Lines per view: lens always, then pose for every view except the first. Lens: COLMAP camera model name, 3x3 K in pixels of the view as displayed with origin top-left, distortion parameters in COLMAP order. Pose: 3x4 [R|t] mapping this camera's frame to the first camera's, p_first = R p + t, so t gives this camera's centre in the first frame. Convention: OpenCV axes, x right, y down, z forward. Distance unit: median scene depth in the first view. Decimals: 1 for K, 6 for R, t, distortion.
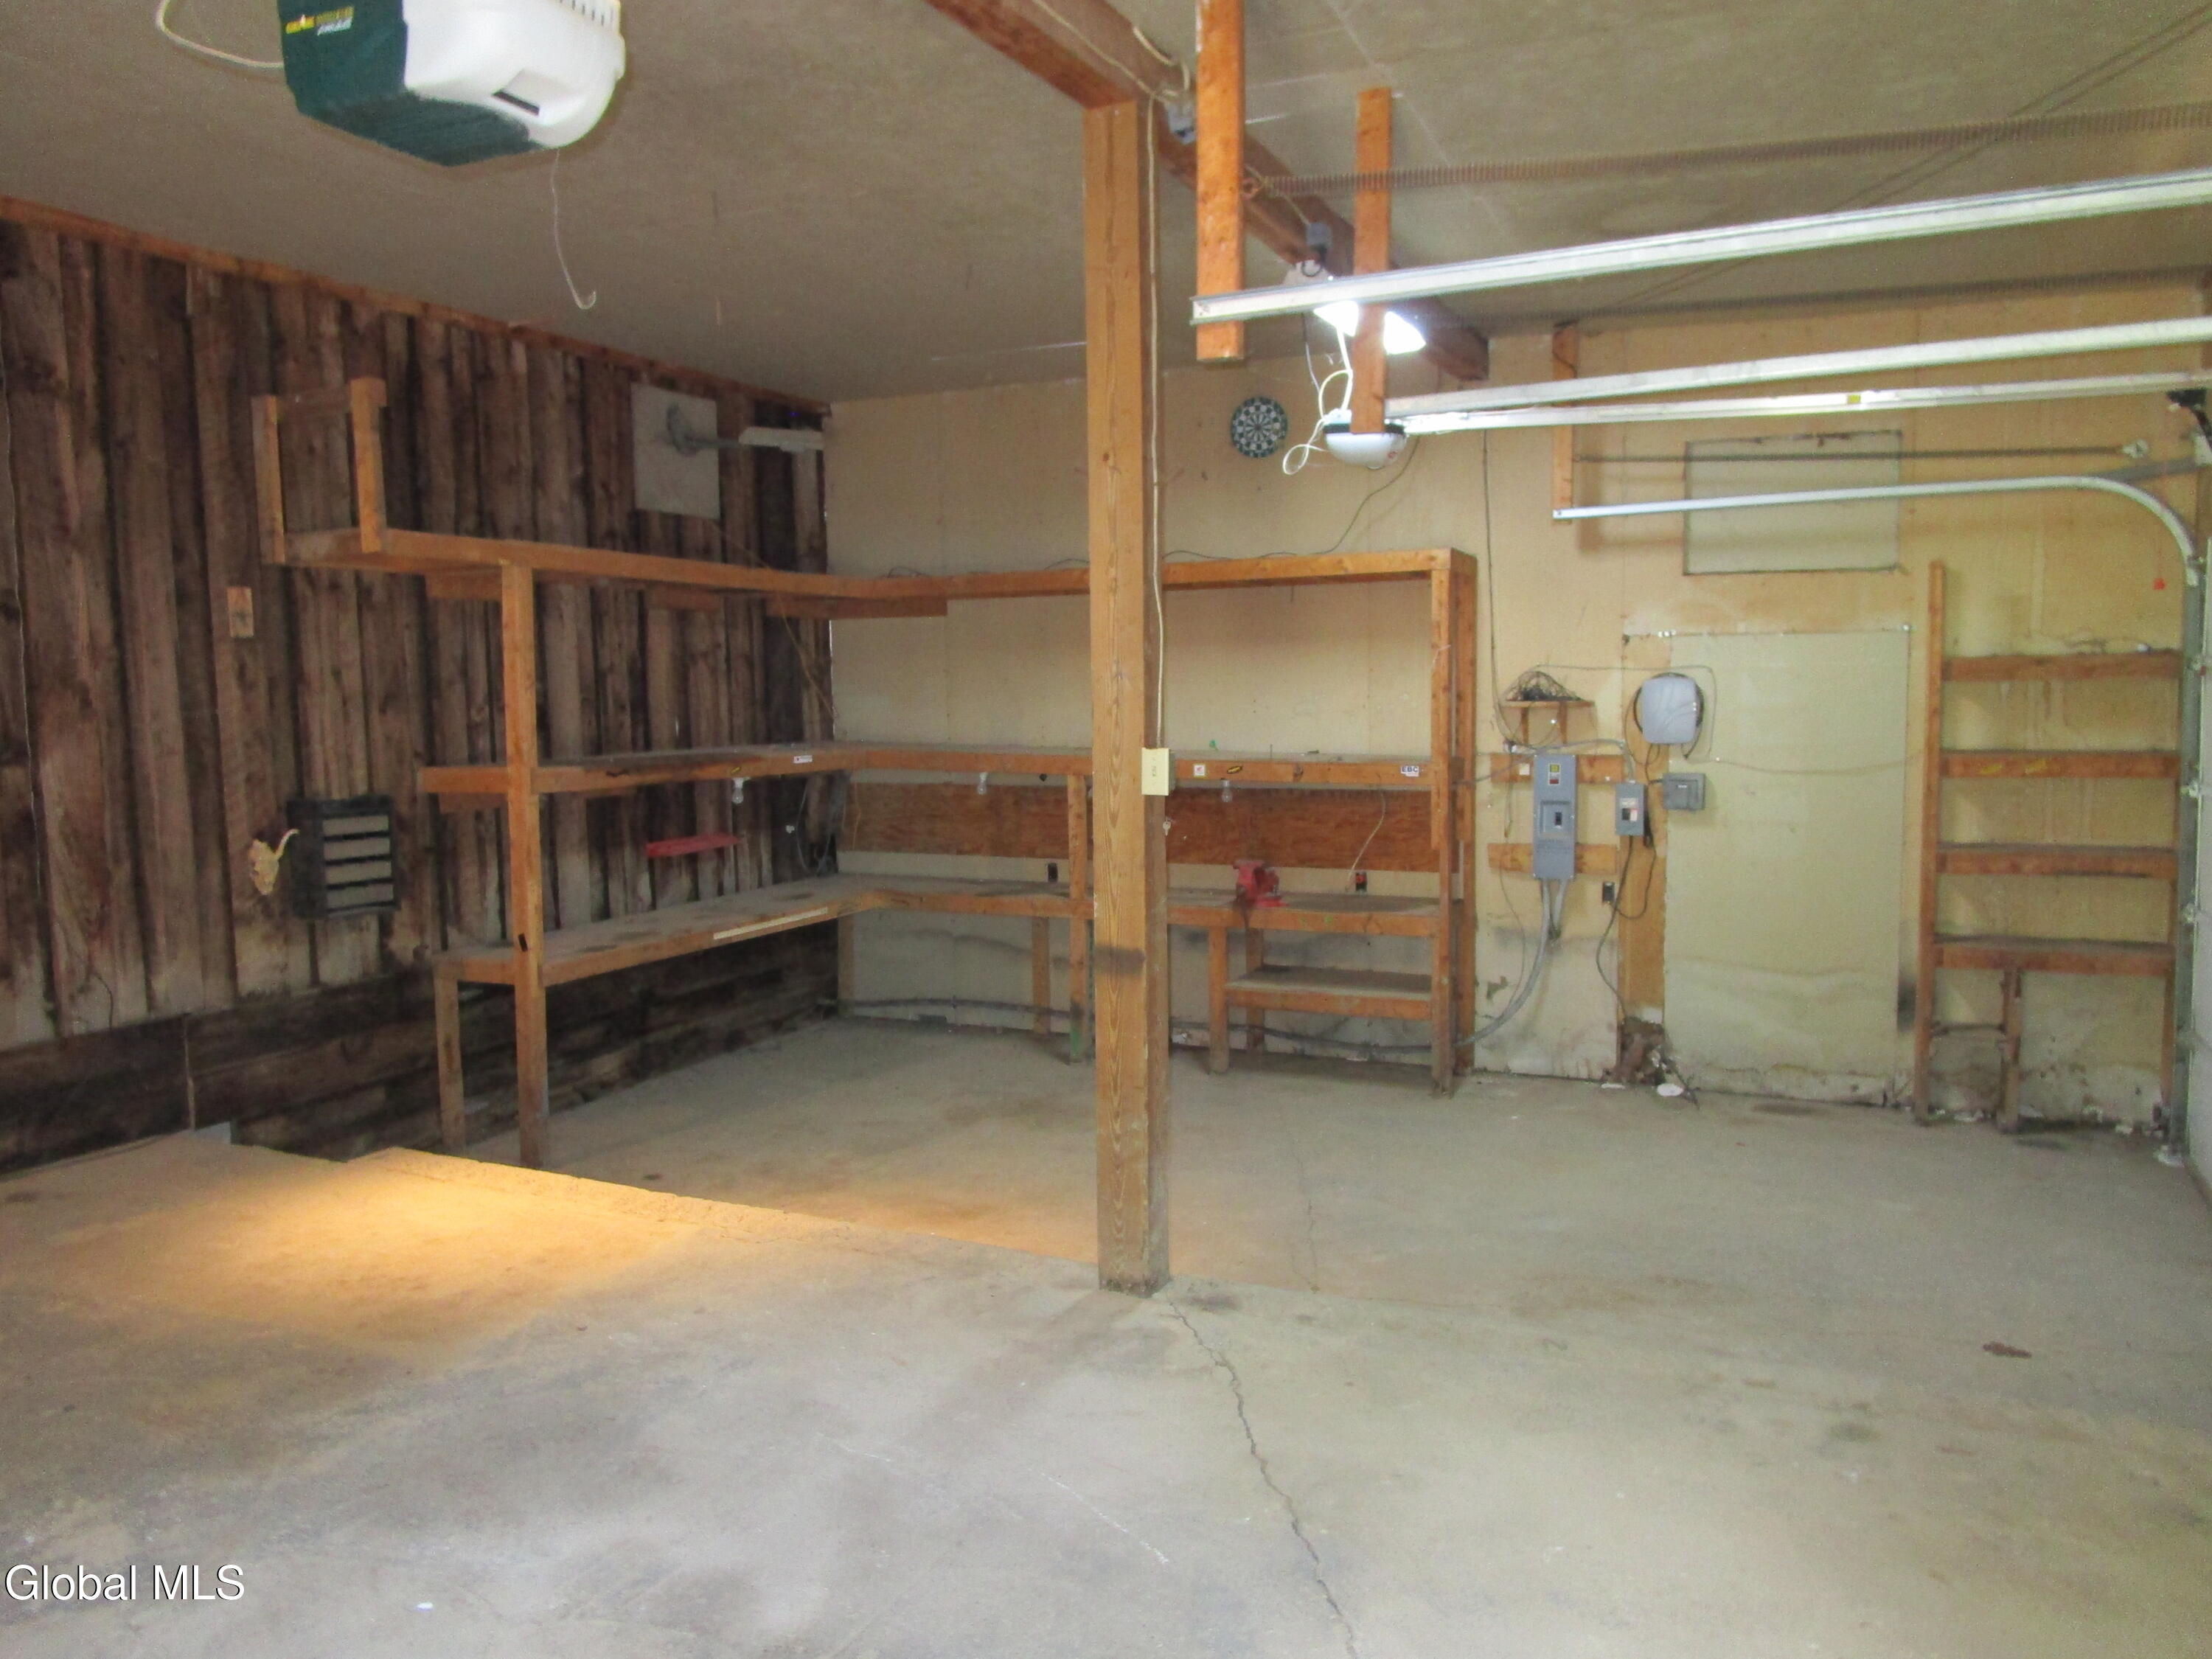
lens RADIAL K [[1572.8, 0, 1095.9], [0, 1572.8, 842.2], [0, 0, 1]] dist [-0.032521, 0.012415]
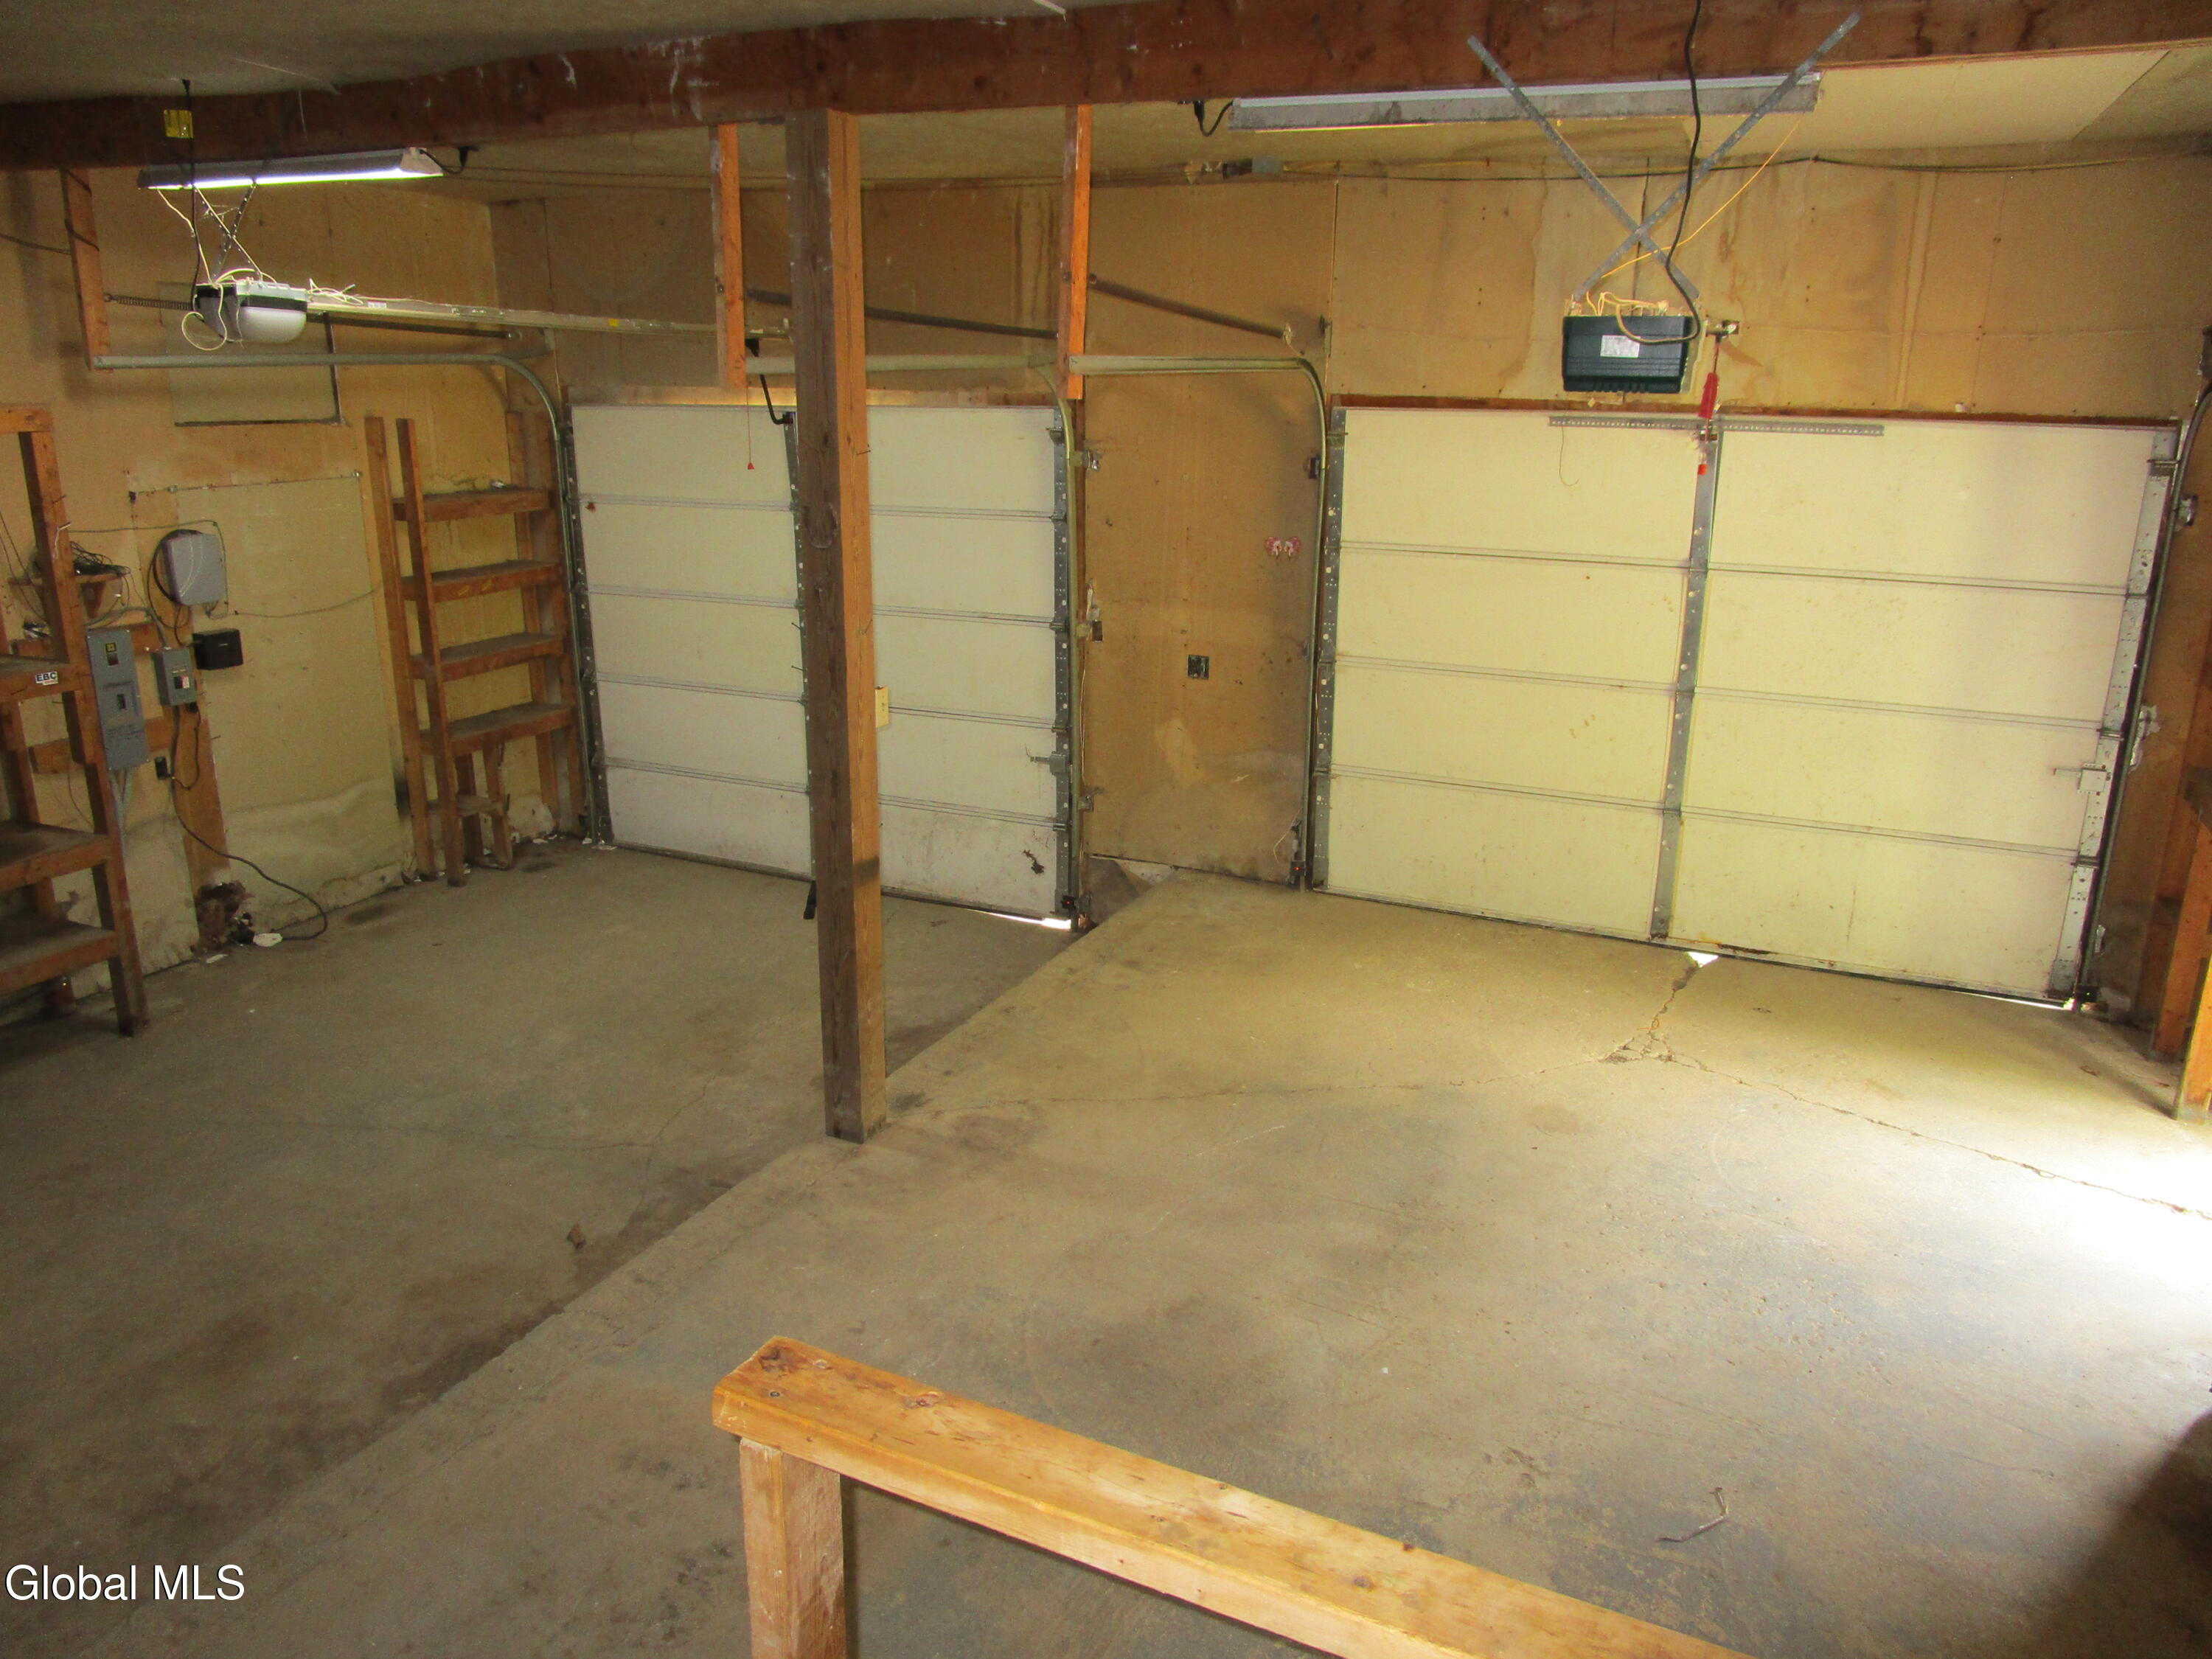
lens RADIAL K [[1572.8, 0, 1115.4], [0, 1572.8, 829.3], [0, 0, 1]] dist [-0.032521, 0.012415]
pose [[0.001276, -0.271190, 0.962525, -0.635171], [0.086271, 0.958967, 0.270073, -0.147756], [-0.996271, 0.082693, 0.024620, 0.442355]]
